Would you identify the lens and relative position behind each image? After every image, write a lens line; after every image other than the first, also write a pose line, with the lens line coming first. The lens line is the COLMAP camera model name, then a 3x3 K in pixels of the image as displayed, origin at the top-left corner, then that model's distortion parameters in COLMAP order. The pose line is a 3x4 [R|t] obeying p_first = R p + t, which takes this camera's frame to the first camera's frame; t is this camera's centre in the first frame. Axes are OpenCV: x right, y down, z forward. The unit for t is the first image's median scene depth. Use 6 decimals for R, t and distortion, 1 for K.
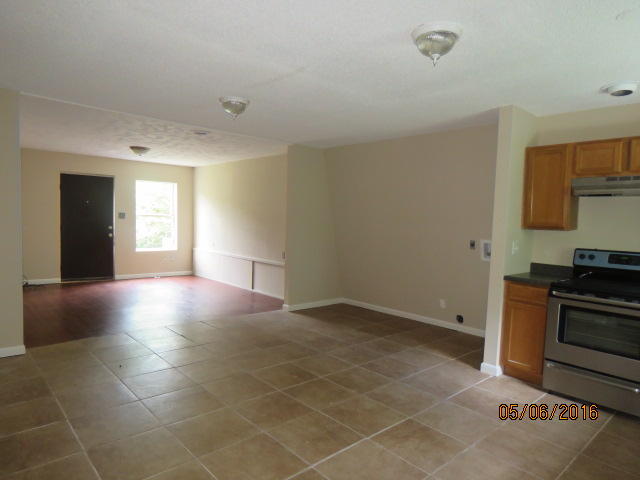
lens RADIAL K [[410.8, 0, 318.0], [0, 410.8, 240.3], [0, 0, 1]] dist [-0.000378, 0.002601]
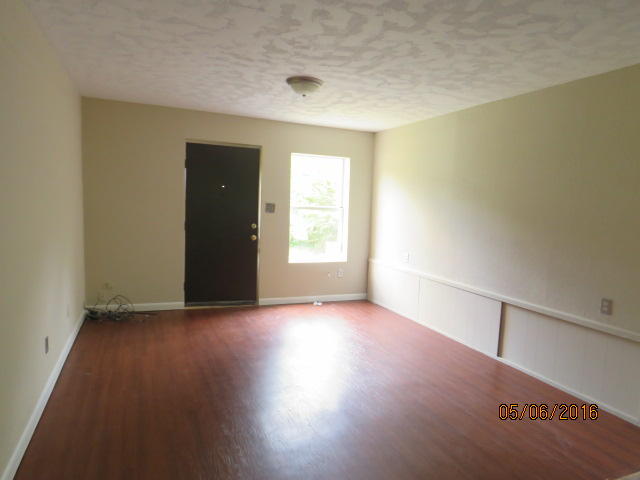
lens RADIAL K [[410.8, 0, 319.4], [0, 410.8, 243.2], [0, 0, 1]] dist [-0.000378, 0.002601]
pose [[0.945529, 0.039347, -0.323151, -0.192111], [-0.029276, 0.998924, 0.035970, -0.030178], [0.324218, -0.024550, 0.945664, 0.409809]]
